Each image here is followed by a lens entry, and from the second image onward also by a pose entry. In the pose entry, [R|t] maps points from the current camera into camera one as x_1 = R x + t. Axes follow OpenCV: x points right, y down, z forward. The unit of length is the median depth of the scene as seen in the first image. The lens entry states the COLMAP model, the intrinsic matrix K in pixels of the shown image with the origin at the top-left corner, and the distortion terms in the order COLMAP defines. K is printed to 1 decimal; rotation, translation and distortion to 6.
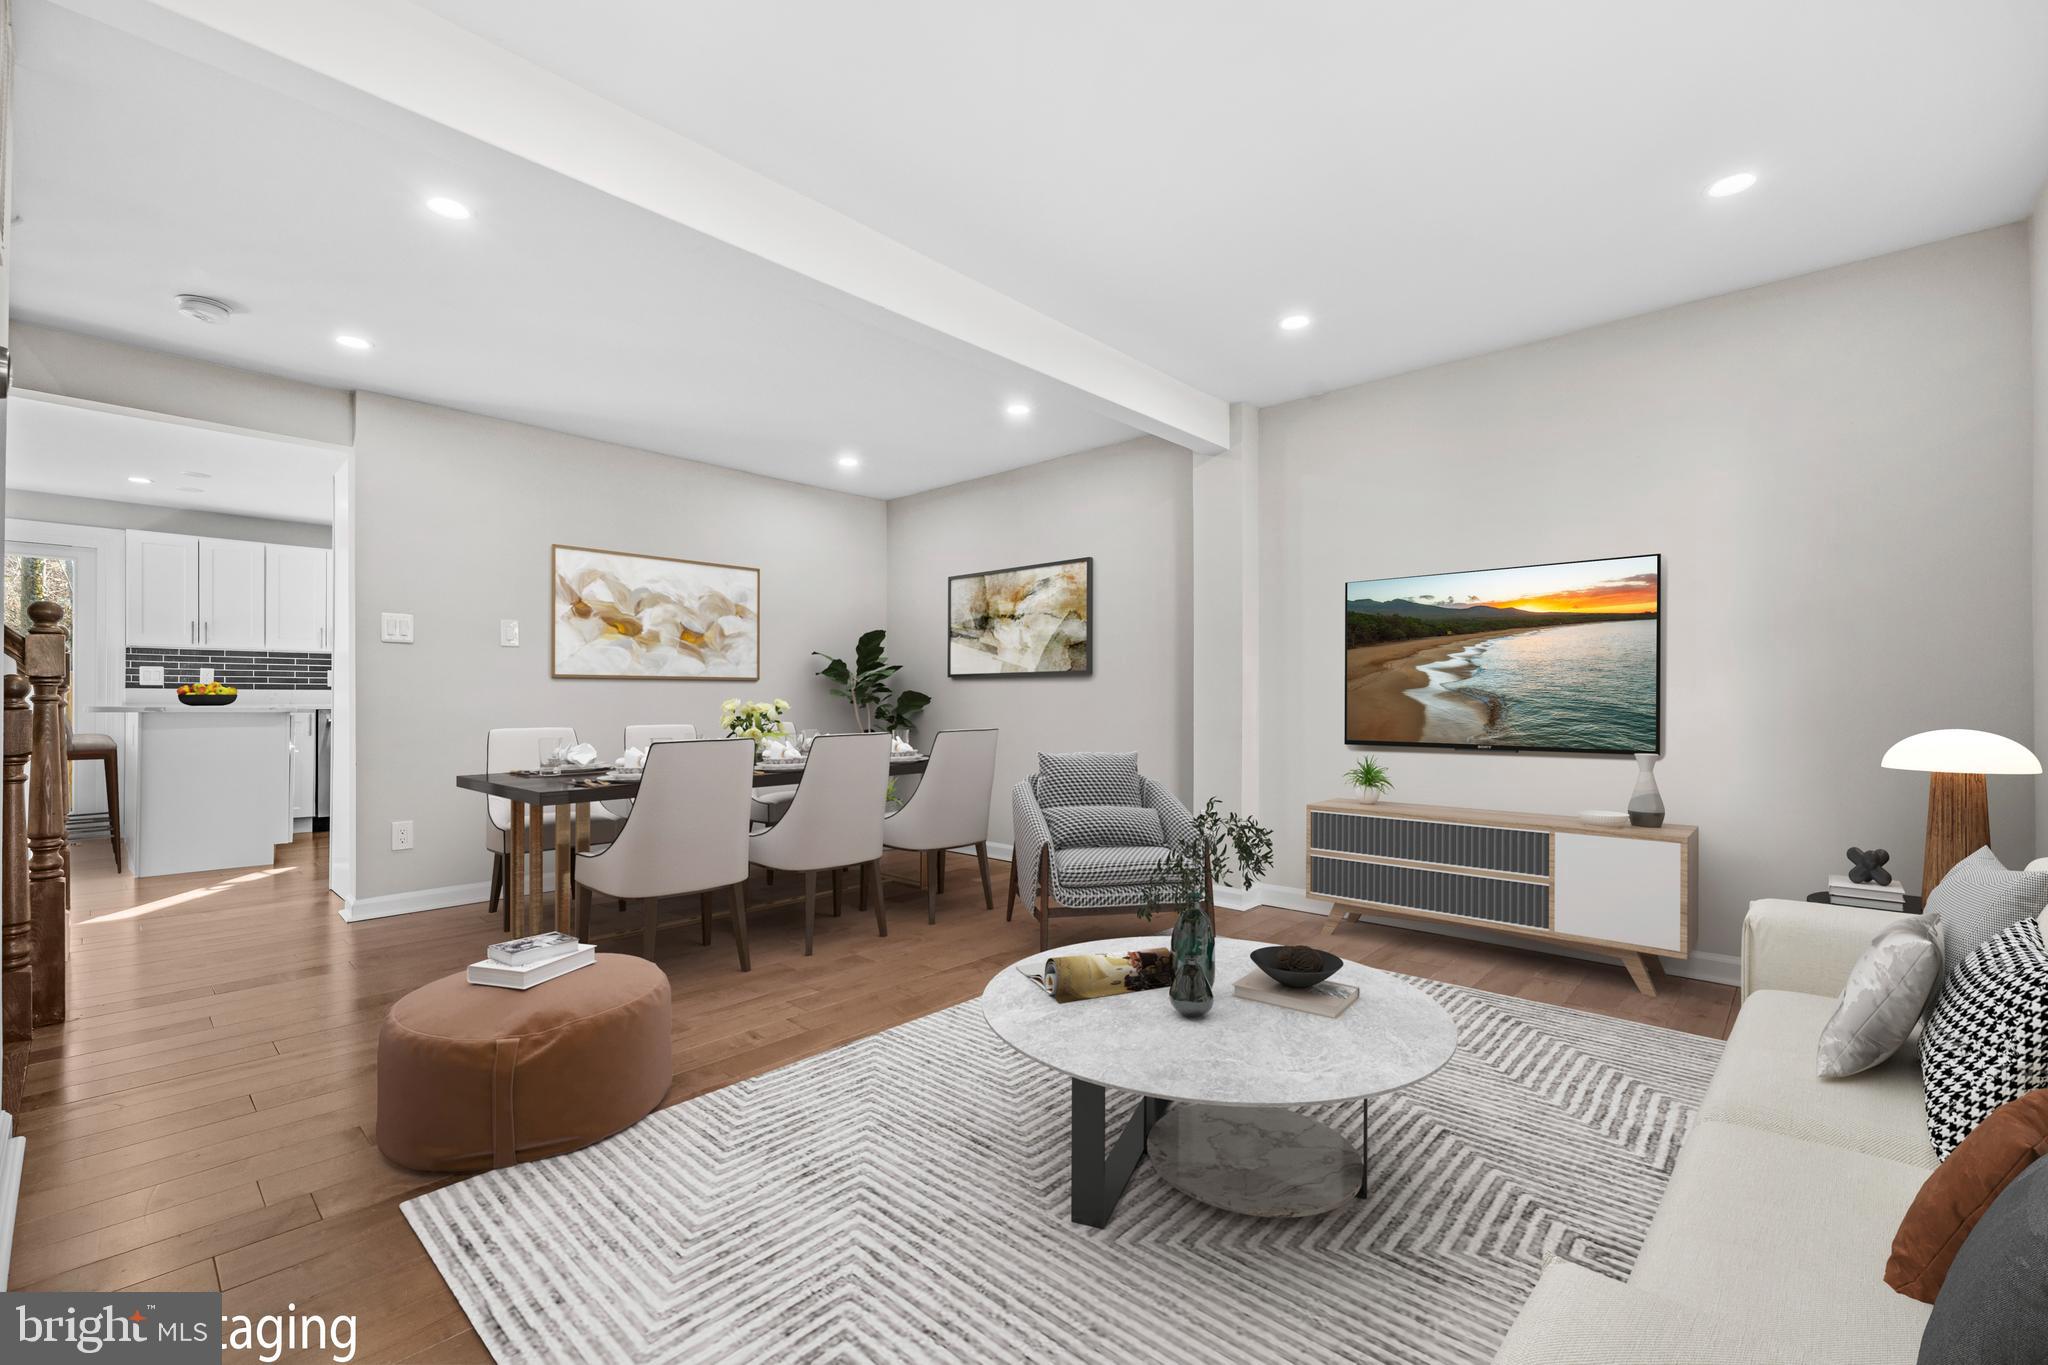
lens RADIAL K [[867.7, 0, 1021.5], [0, 867.7, 698.4], [0, 0, 1]] dist [0.001186, -0.000195]
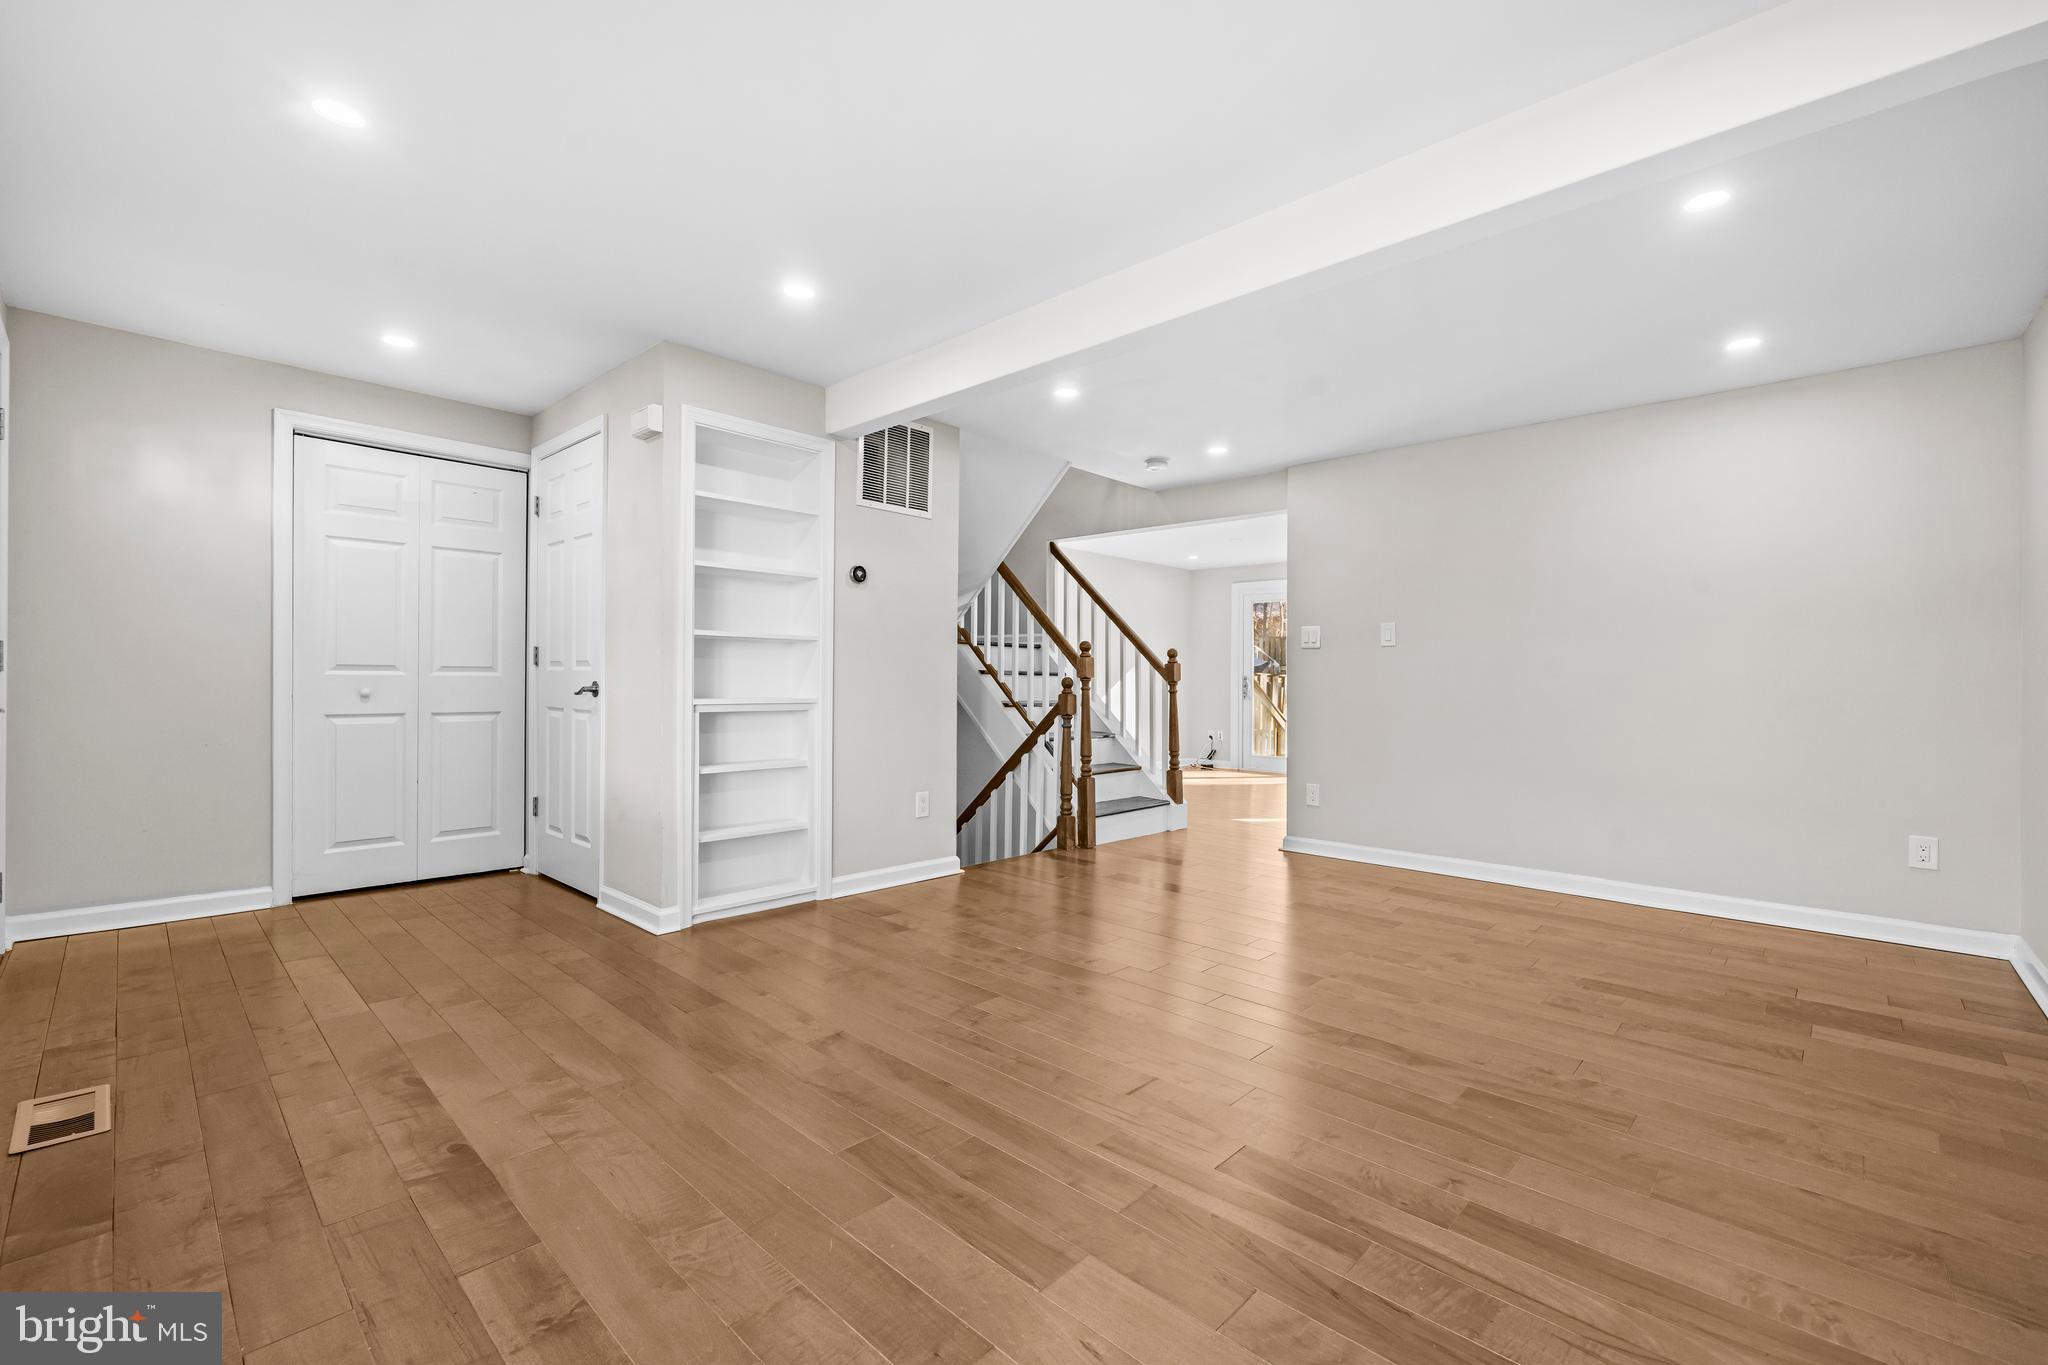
lens RADIAL K [[867.7, 0, 1017.7], [0, 867.7, 681.6], [0, 0, 1]] dist [0.001186, -0.000195]
pose [[-0.019564, 0.000446, -0.999809, 0.477756], [-0.010142, 0.999948, 0.000645, -0.007833], [0.999757, 0.010153, -0.019559, 0.458681]]
